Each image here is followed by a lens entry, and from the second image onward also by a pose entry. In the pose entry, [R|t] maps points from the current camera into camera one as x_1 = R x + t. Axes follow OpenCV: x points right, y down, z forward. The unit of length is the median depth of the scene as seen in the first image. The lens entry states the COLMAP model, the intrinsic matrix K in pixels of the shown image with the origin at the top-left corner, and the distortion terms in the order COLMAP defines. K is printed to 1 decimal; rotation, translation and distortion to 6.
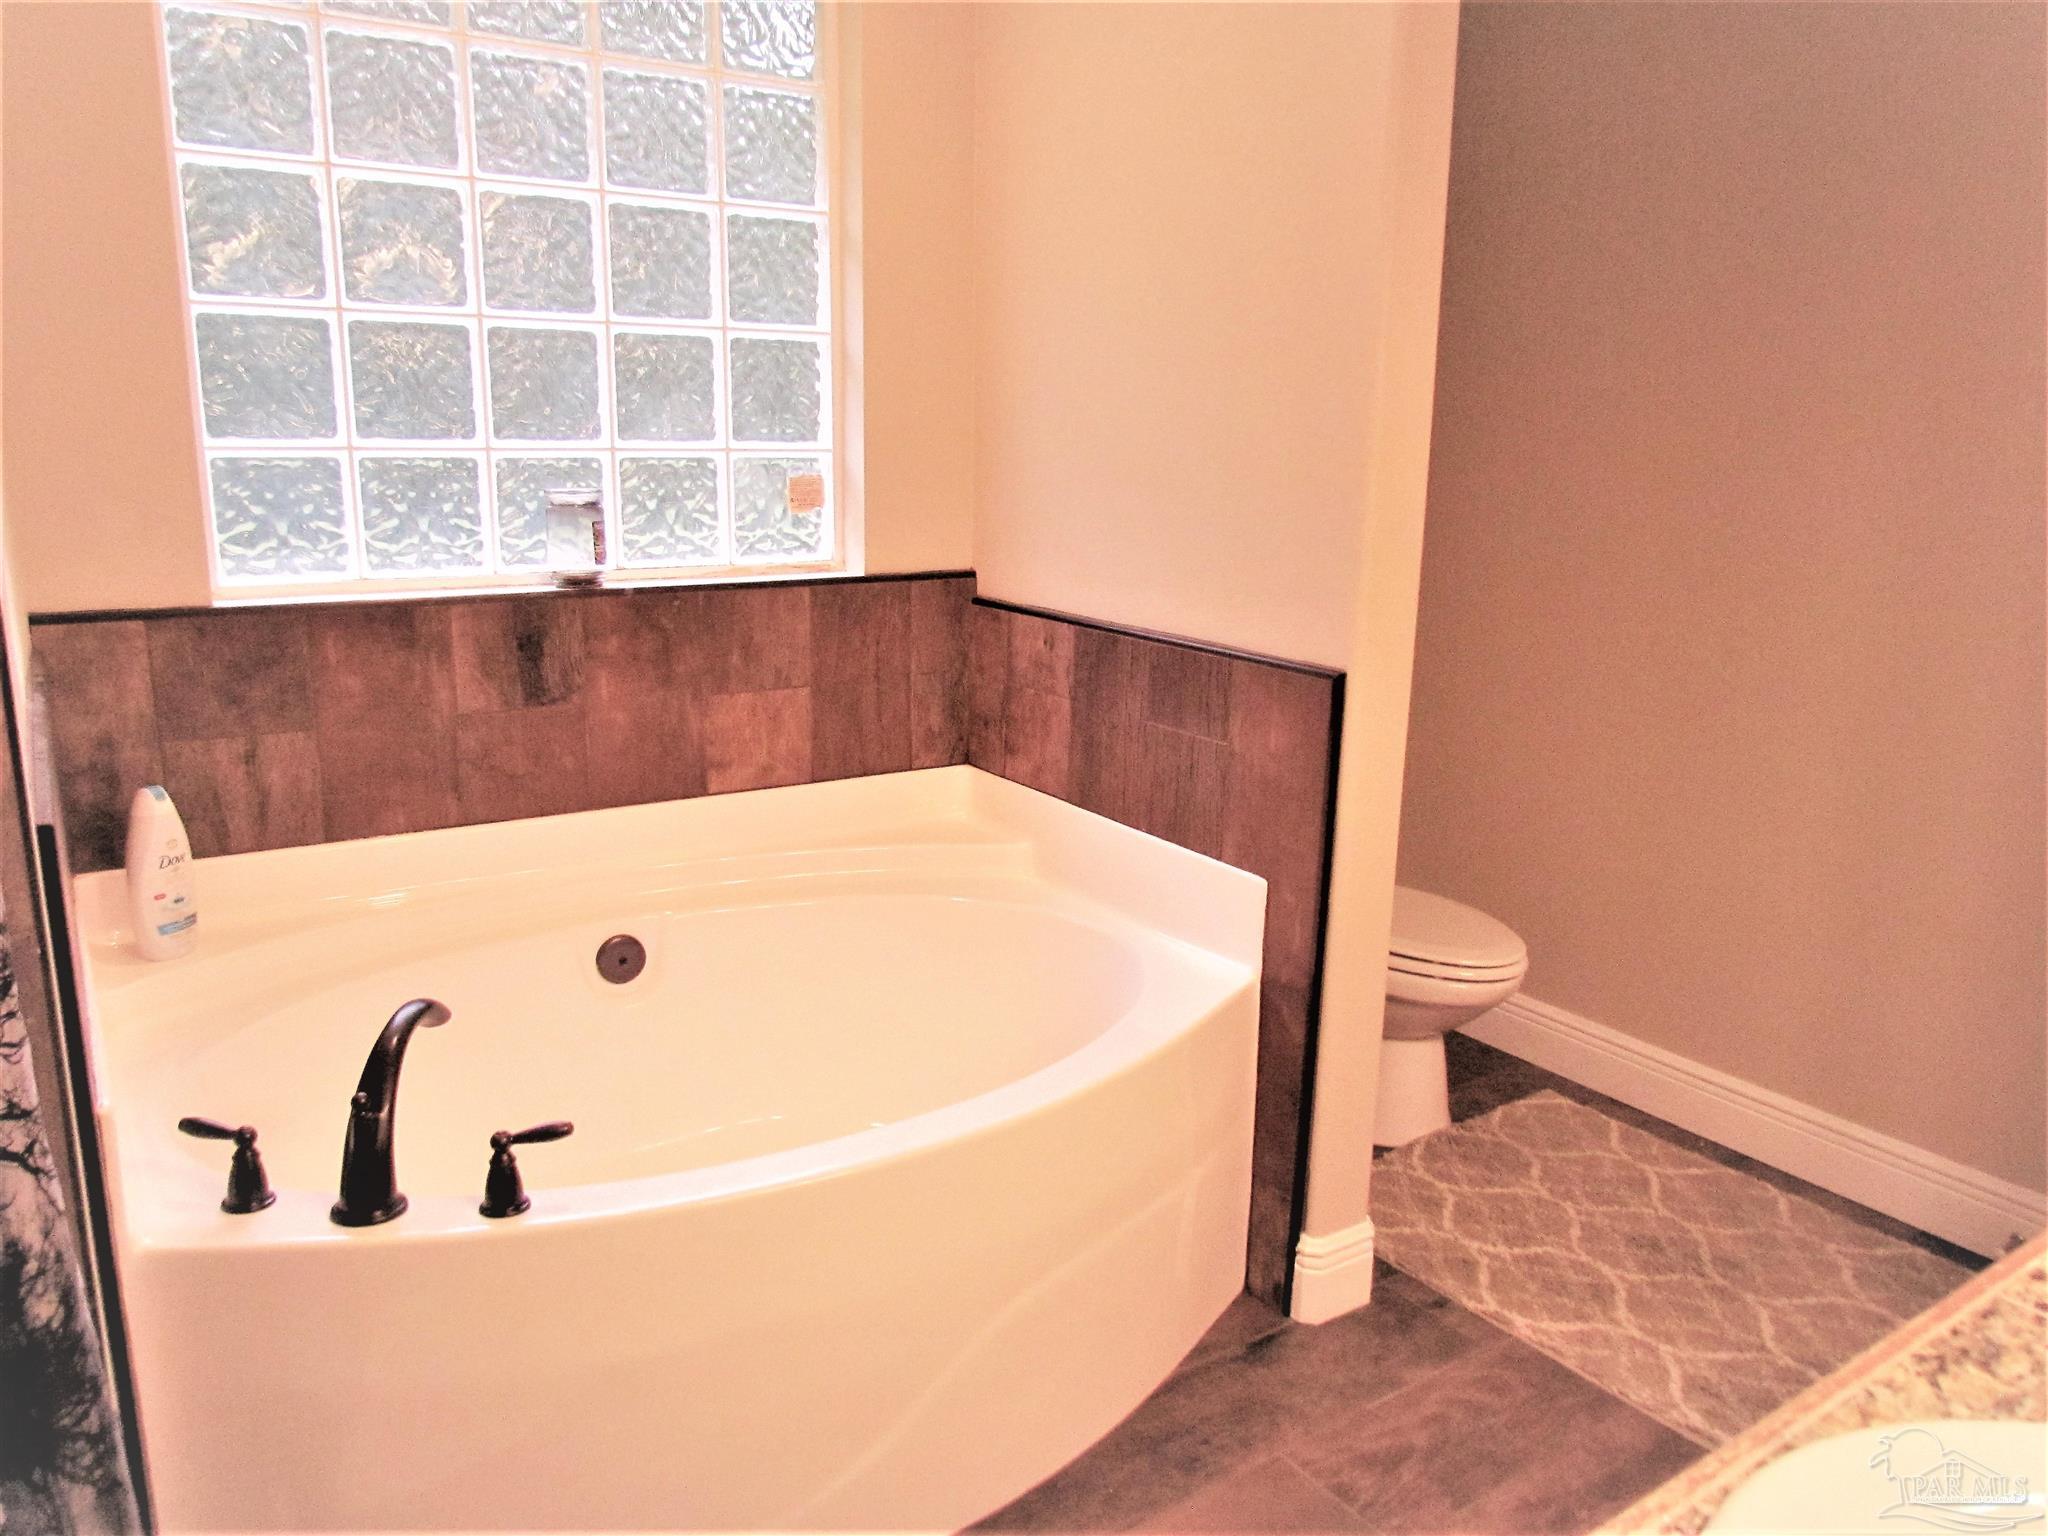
lens RADIAL K [[1488.8, 0, 1024.0], [0, 1488.8, 768.0], [0, 0, 1]] dist [-0.029853, 0.006145]
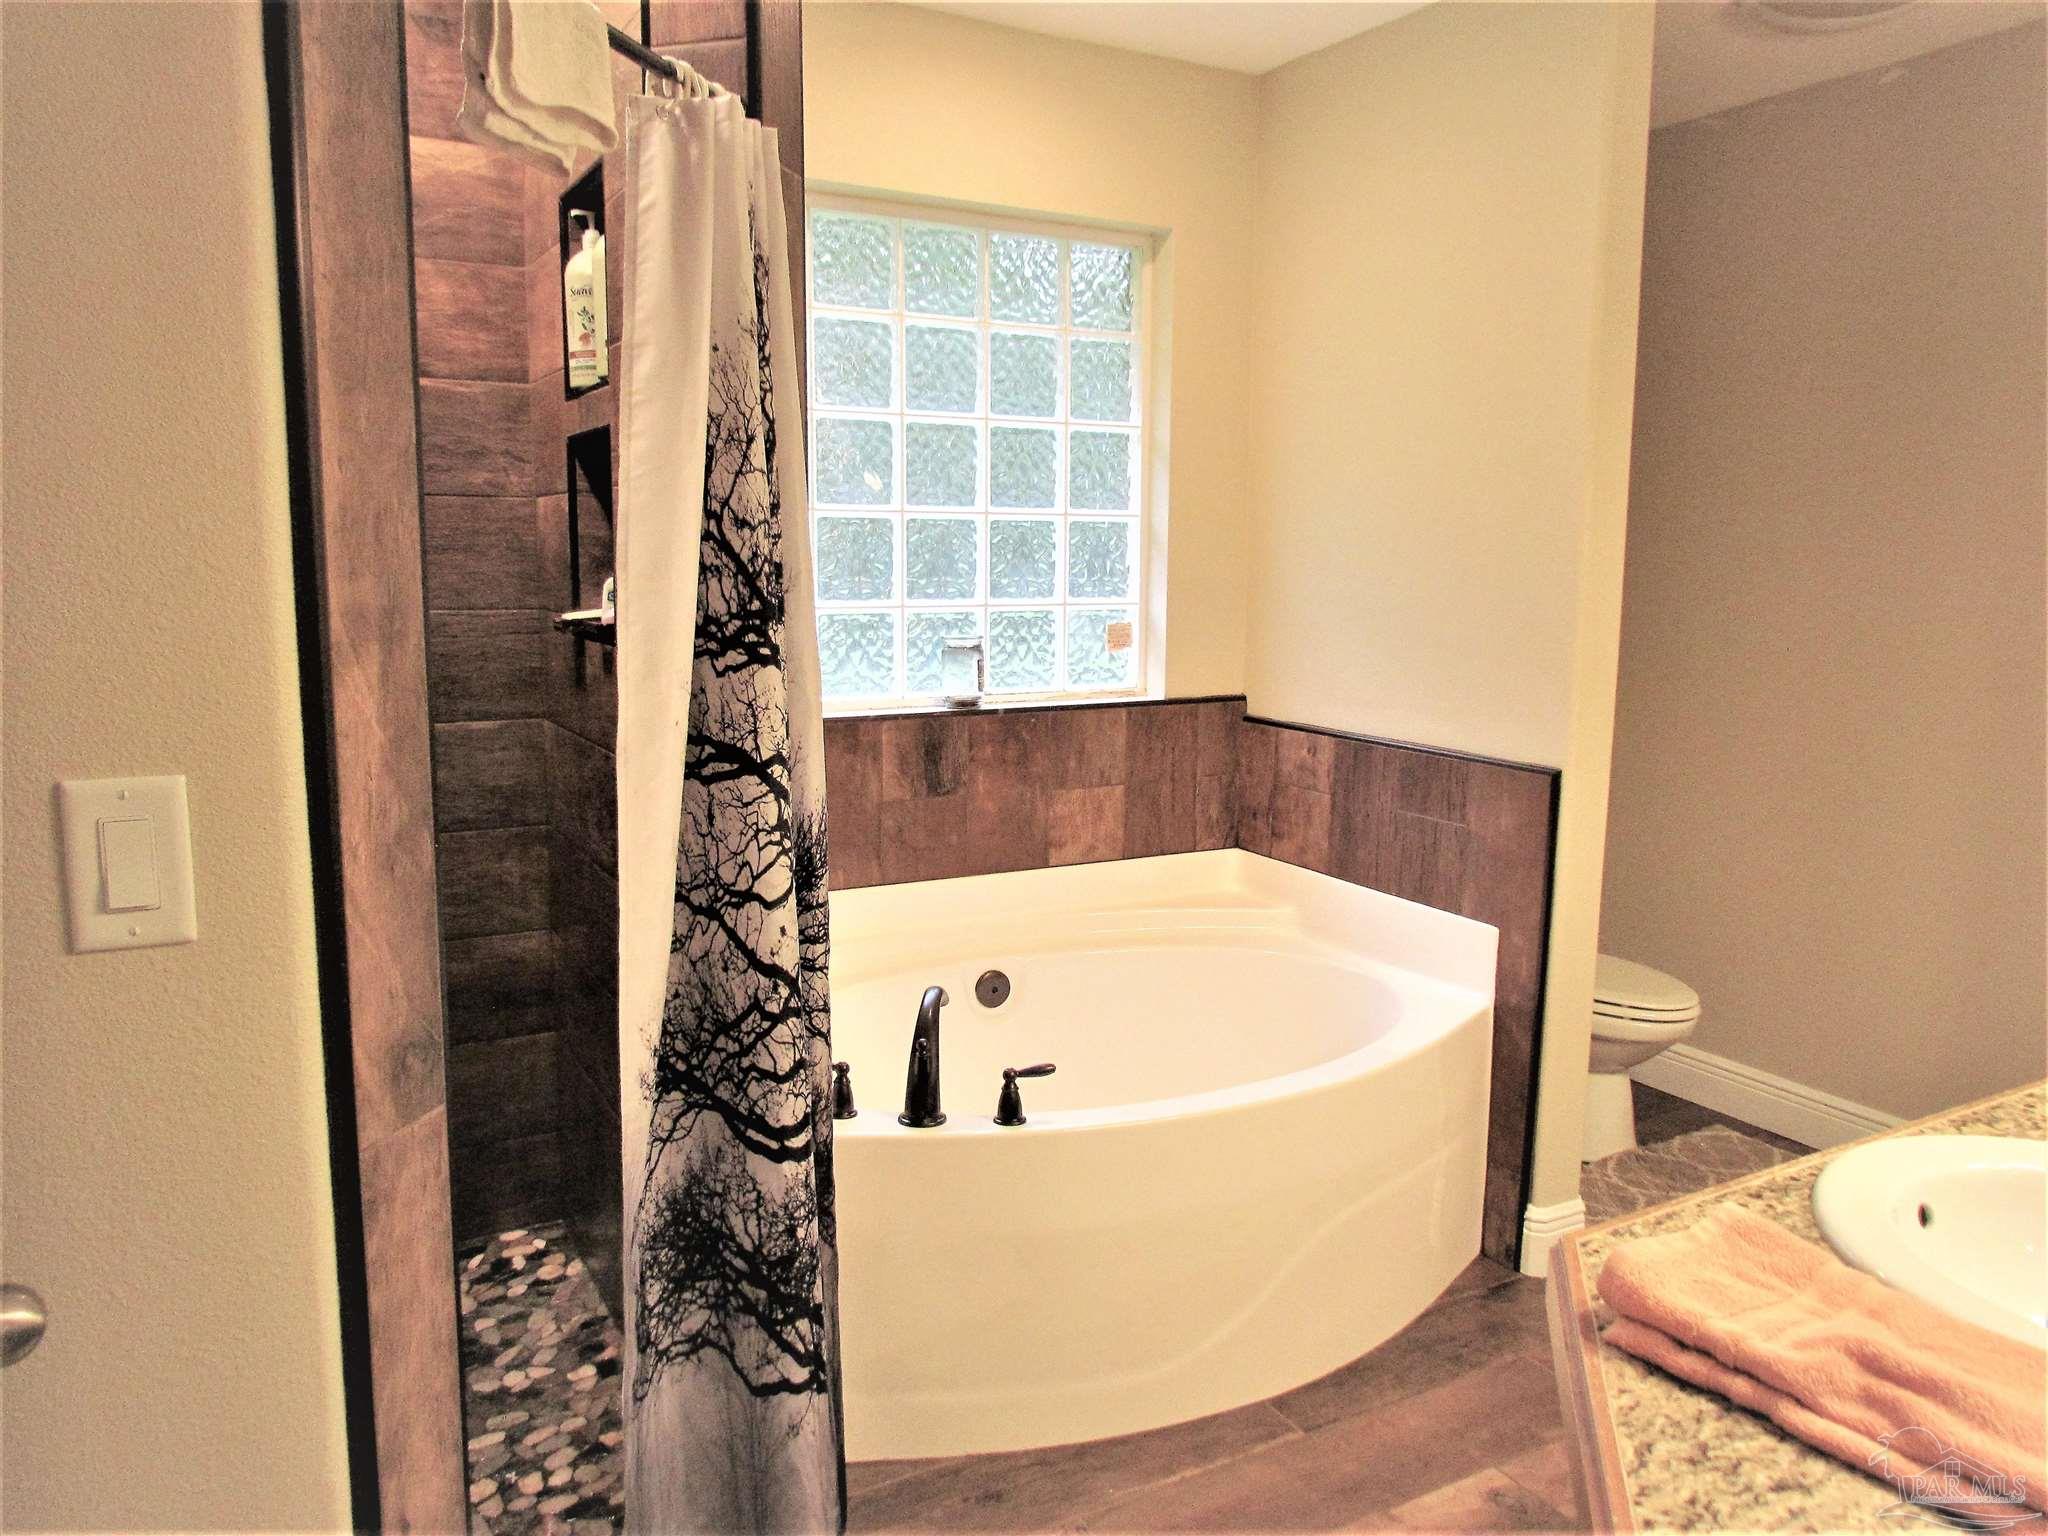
lens RADIAL K [[1488.8, 0, 1024.0], [0, 1488.8, 768.0], [0, 0, 1]] dist [-0.029853, 0.006145]
pose [[0.996385, 0.001821, -0.084935, -0.130200], [-0.008741, 0.996662, -0.081170, 0.039784], [0.084504, 0.081619, 0.993075, -0.319260]]
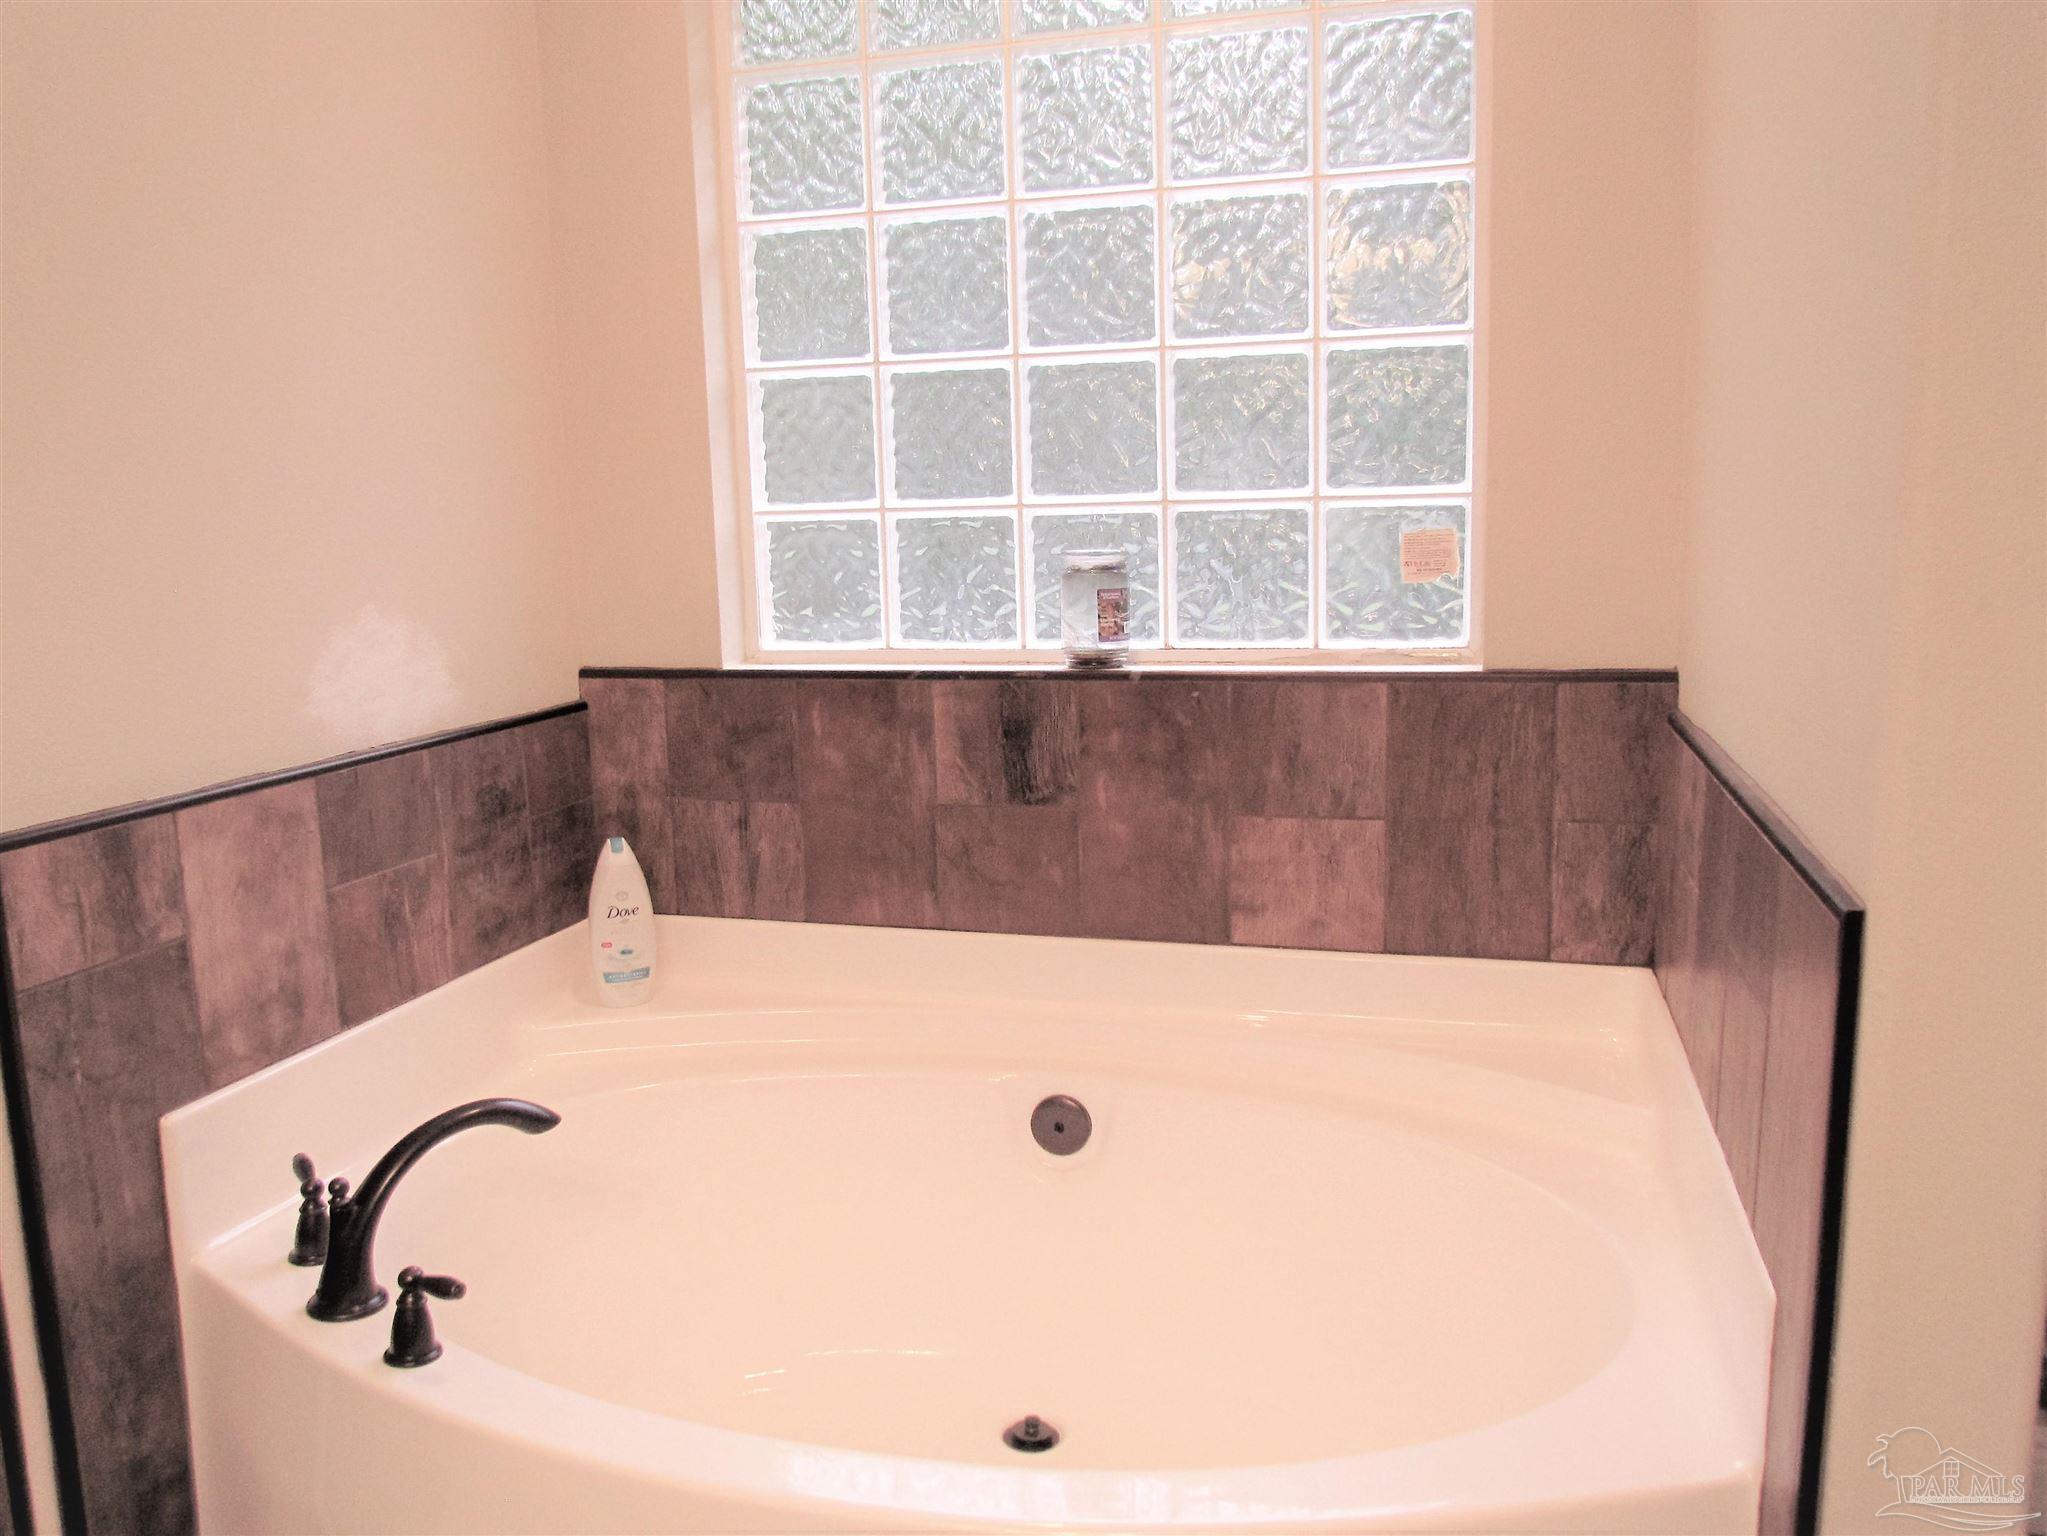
lens RADIAL K [[1809.3, 0, 1021.7], [0, 1809.3, 735.1], [0, 0, 1]] dist [-0.006286, 0.002678]
pose [[0.622773, 0.077508, -0.778554, 0.461290], [-0.132864, 0.991105, -0.007610, -0.070779], [0.771039, 0.108181, 0.627532, 0.333505]]
